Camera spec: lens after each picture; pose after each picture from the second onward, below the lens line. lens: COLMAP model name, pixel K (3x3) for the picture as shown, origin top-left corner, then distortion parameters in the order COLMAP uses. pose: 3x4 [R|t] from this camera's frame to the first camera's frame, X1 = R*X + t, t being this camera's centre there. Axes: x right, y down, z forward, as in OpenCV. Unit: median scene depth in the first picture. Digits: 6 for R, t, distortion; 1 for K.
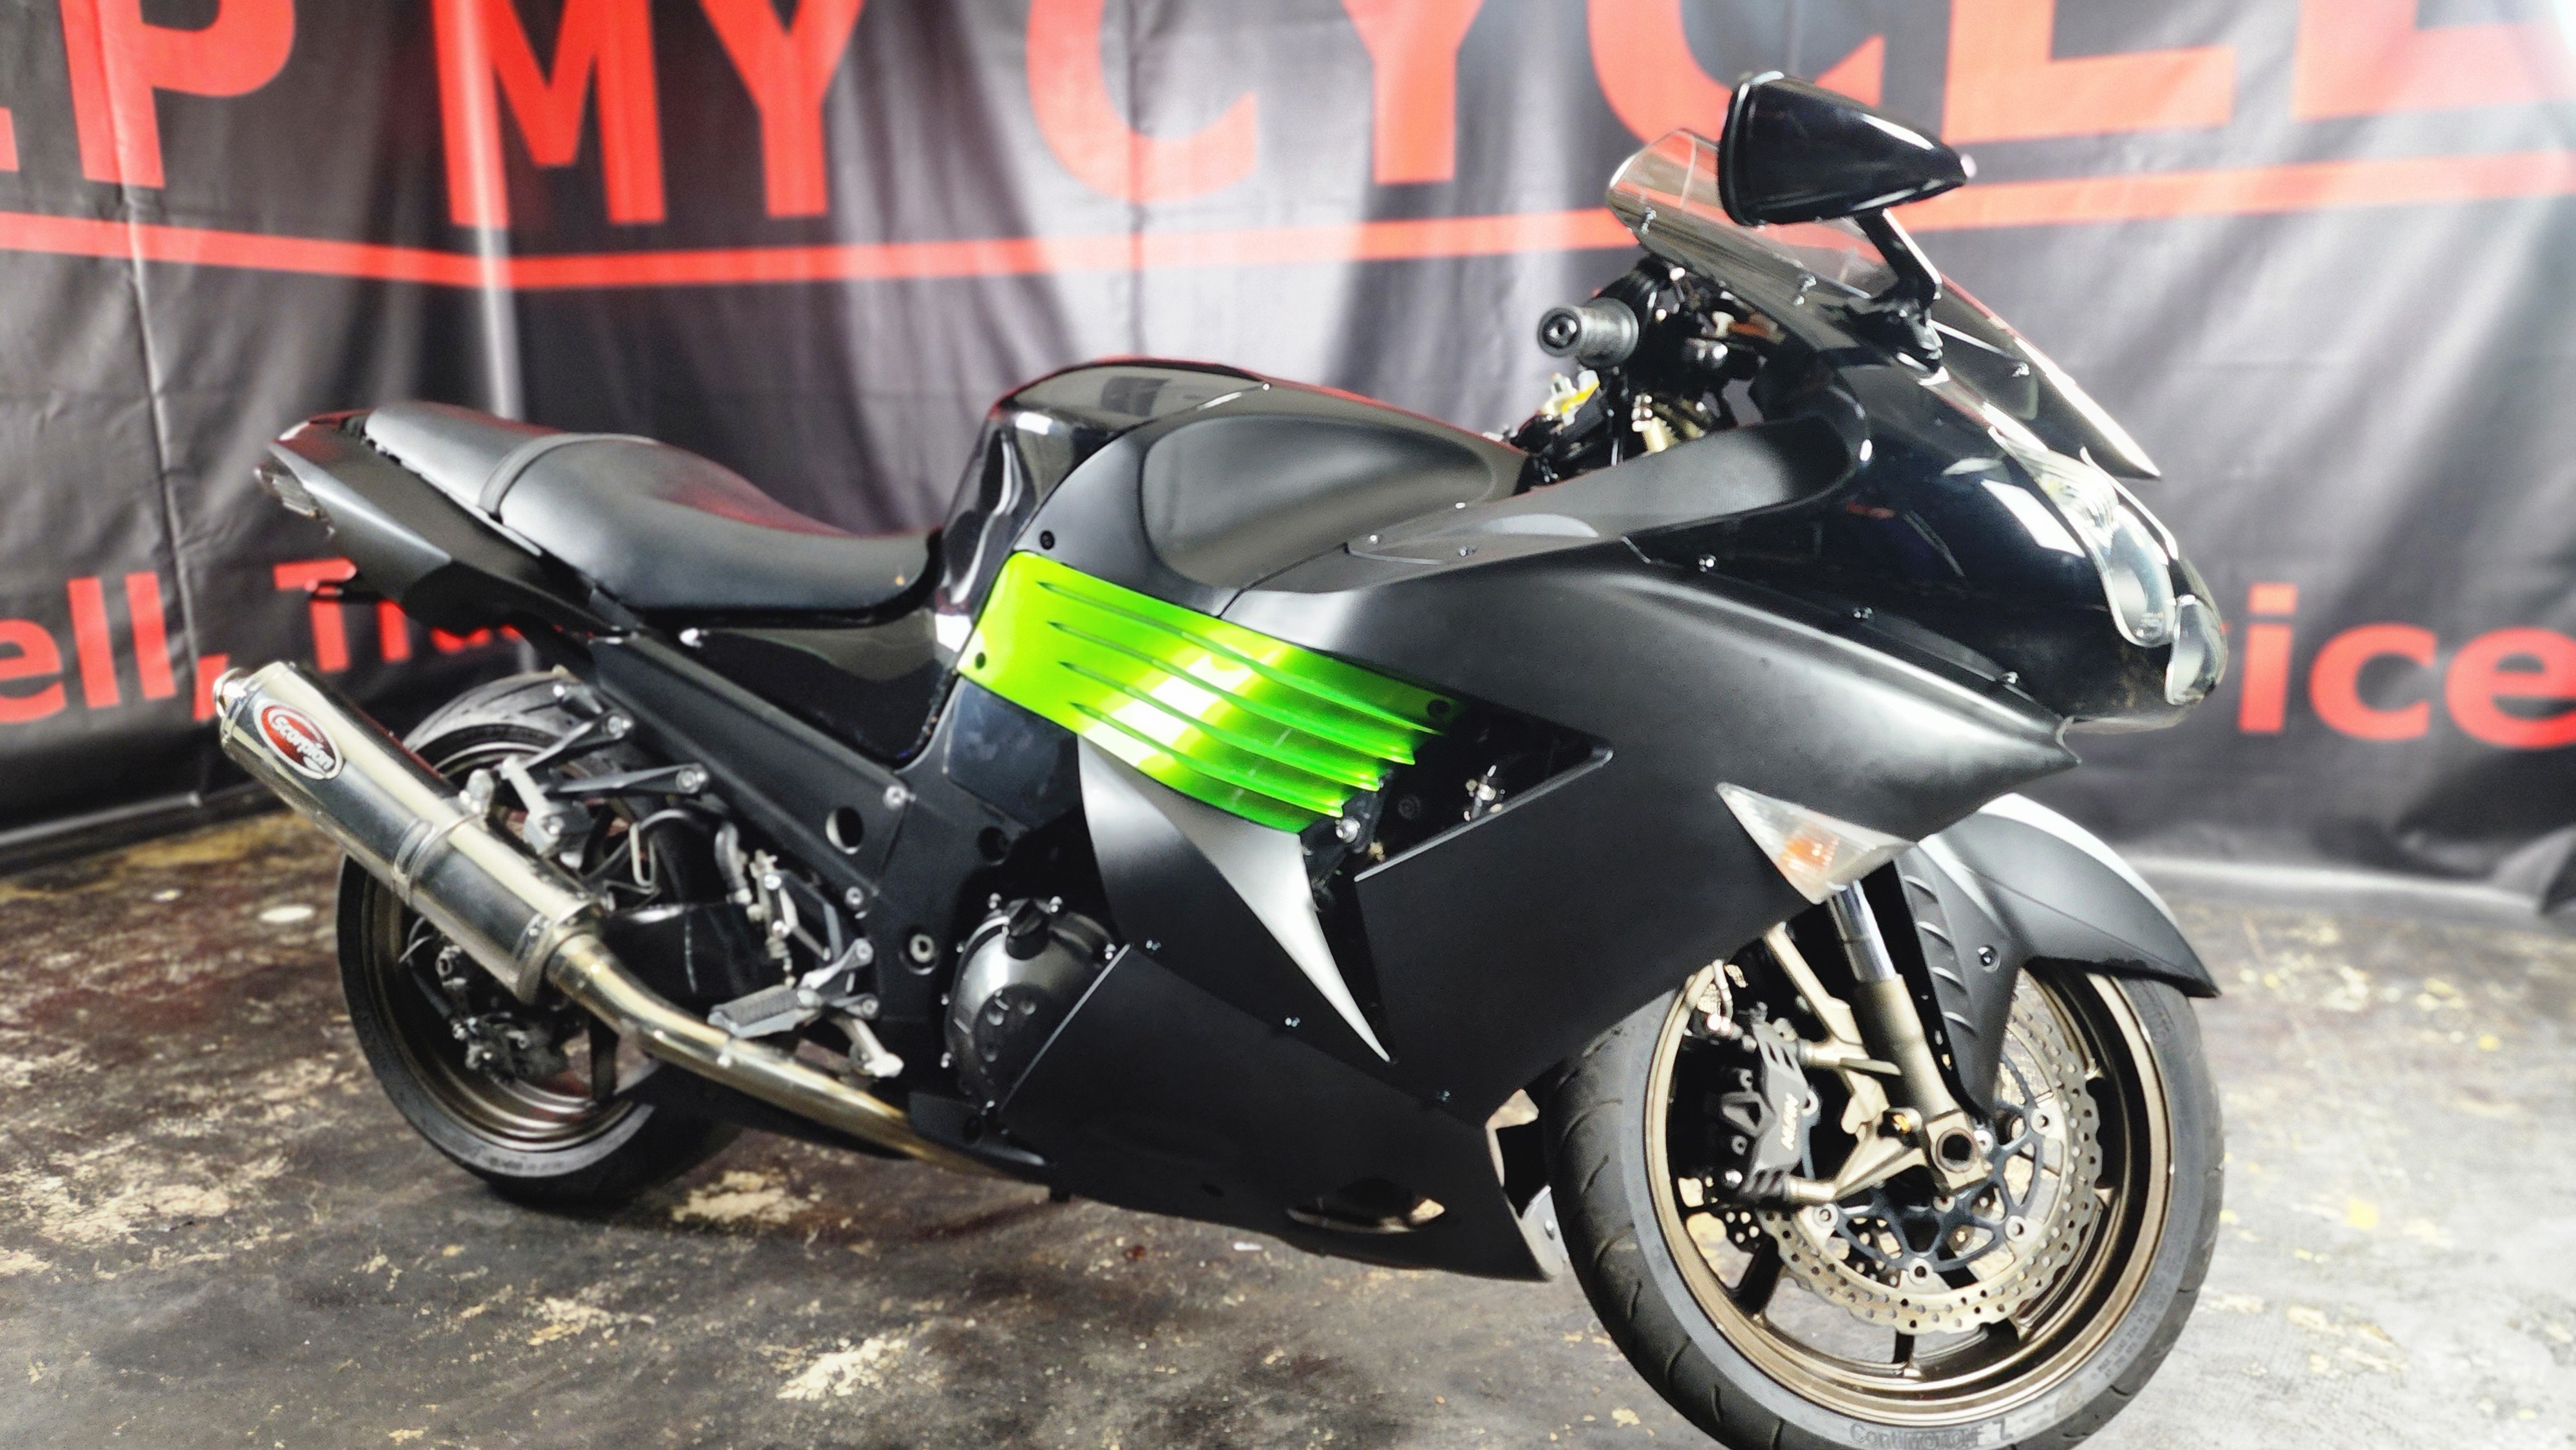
lens RADIAL K [[1698.8, 0, 1226.8], [0, 1698.8, 715.3], [0, 0, 1]] dist [0.101966, -0.084572]
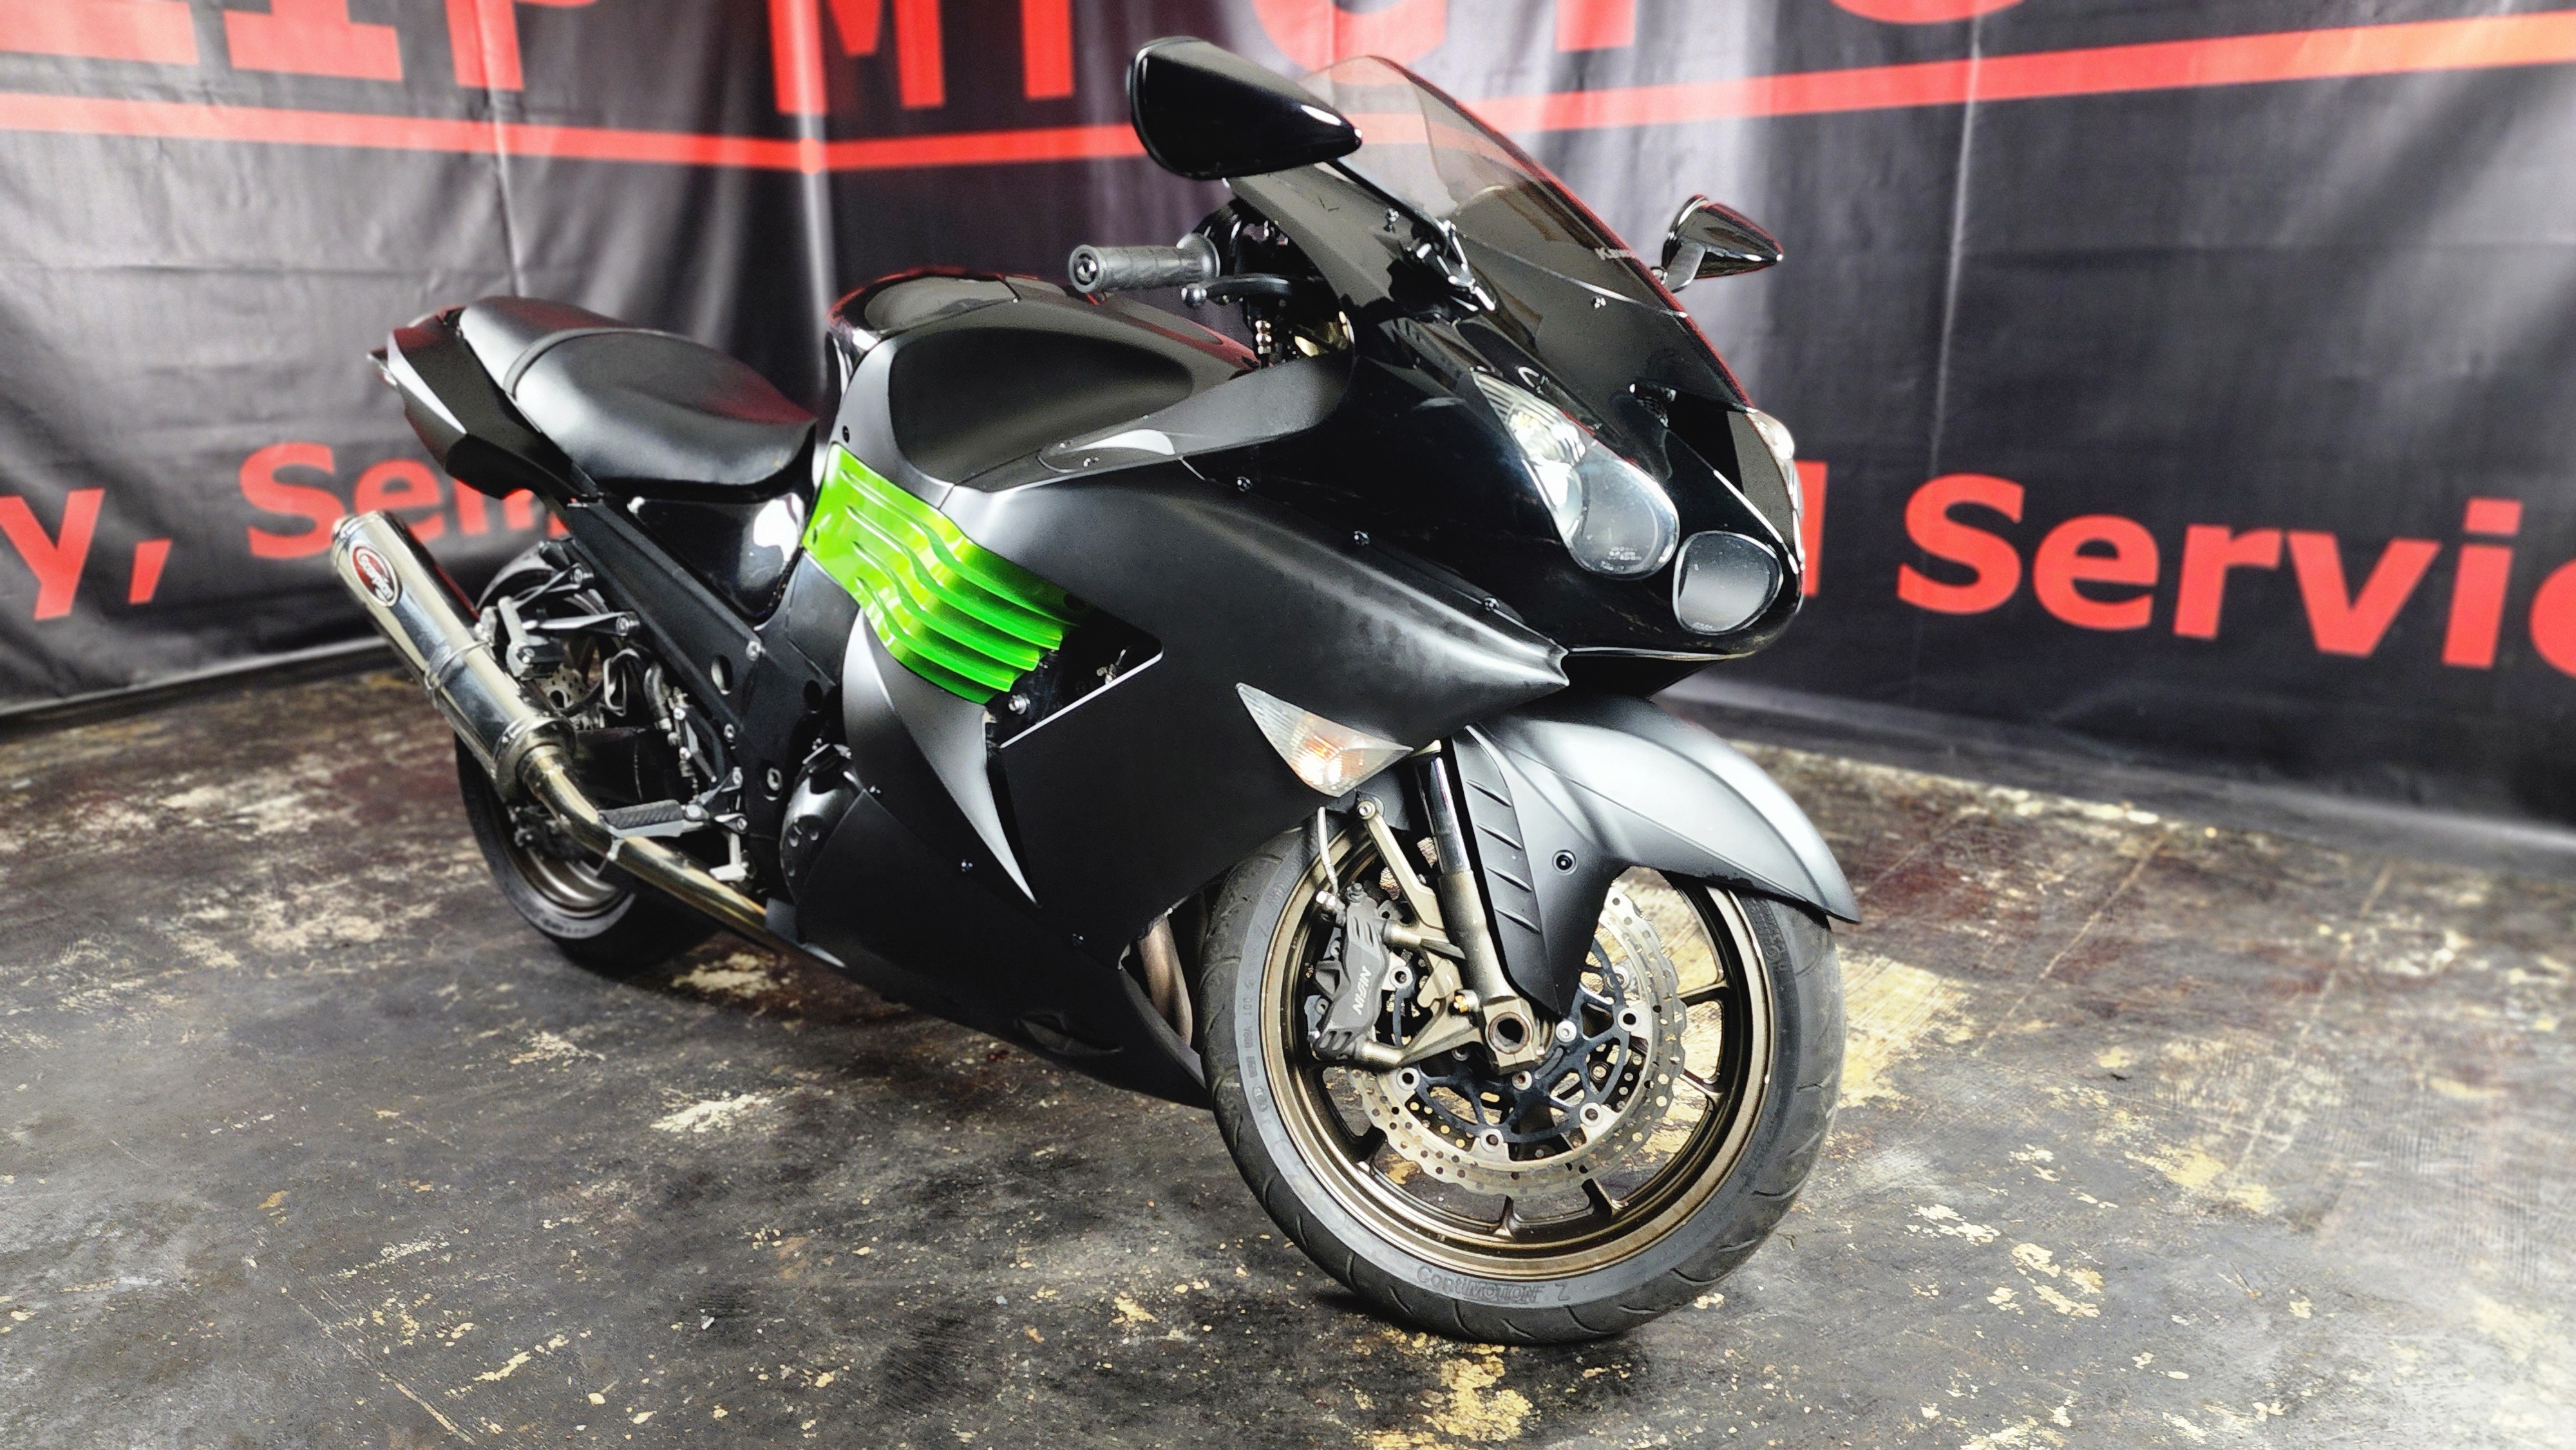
lens RADIAL K [[1698.8, 0, 1226.8], [0, 1698.8, 715.3], [0, 0, 1]] dist [0.101966, -0.084572]
pose [[0.962072, 0.070189, -0.263611, 0.377873], [-0.048223, 0.994873, 0.088900, -0.024199], [0.268499, -0.072816, 0.960524, -0.045145]]
